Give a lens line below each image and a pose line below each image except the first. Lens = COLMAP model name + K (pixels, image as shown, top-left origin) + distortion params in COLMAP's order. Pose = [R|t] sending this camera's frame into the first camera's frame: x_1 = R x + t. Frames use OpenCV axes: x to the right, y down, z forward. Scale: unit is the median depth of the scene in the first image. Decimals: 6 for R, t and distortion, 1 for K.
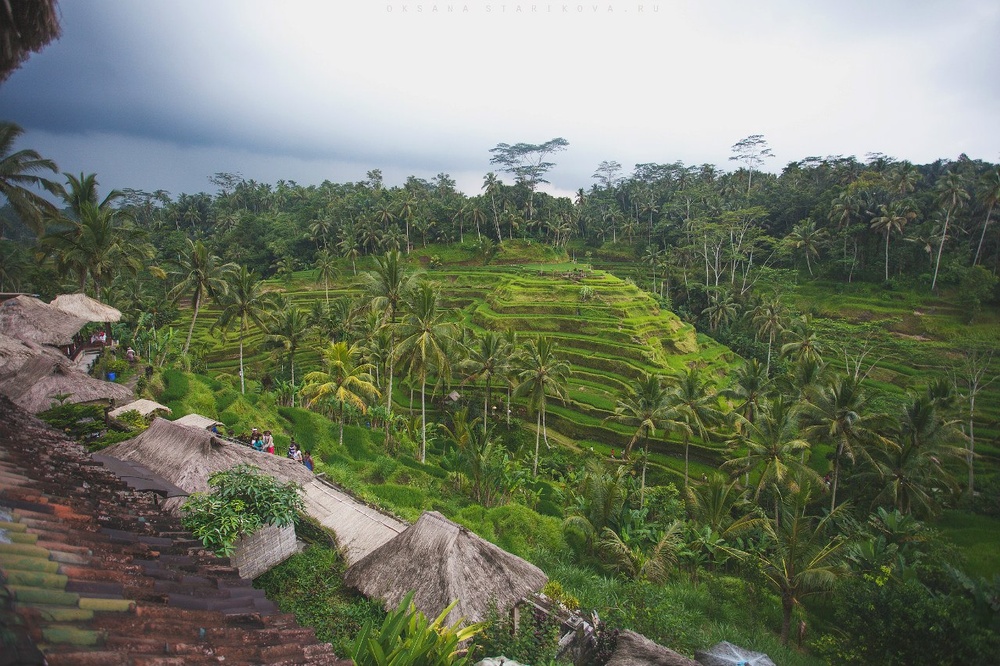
lens RADIAL K [[664.8, 0, 500.9], [0, 664.8, 280.1], [0, 0, 1]] dist [-0.089407, 0.145208]
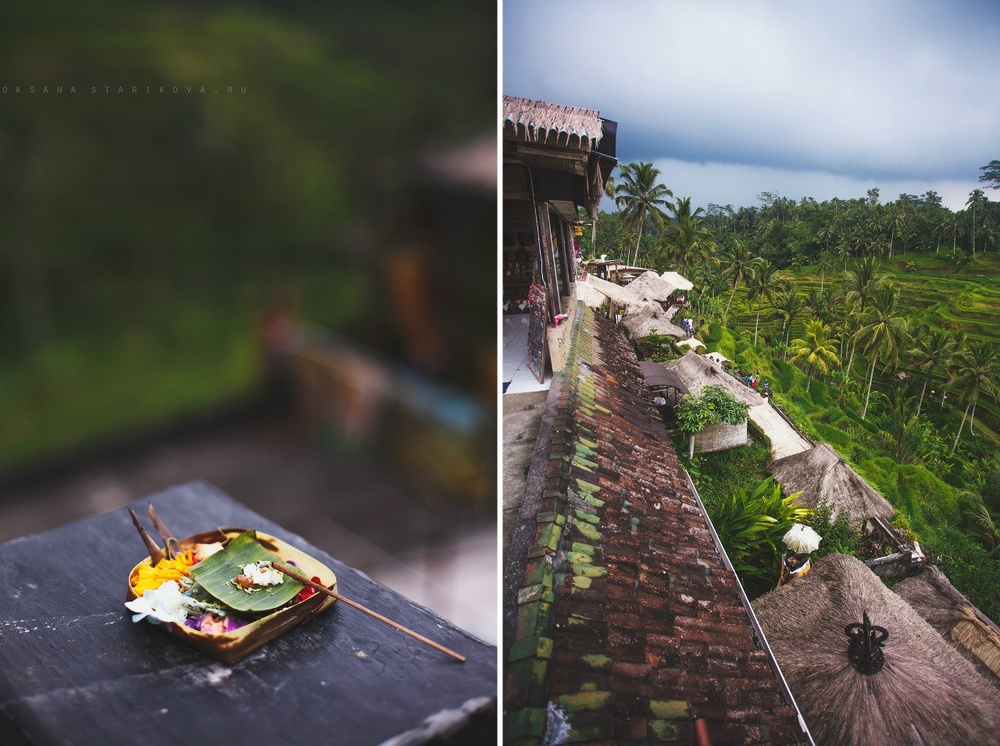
lens RADIAL K [[726.5, 0, 500.0], [0, 726.5, 373.0], [0, 0, 1]] dist [-0.001964, -0.000978]
pose [[0.549205, 0.204825, -0.810198, 0.648497], [-0.011263, 0.971225, 0.237899, -0.156367], [0.835612, -0.121530, 0.535708, -0.398825]]
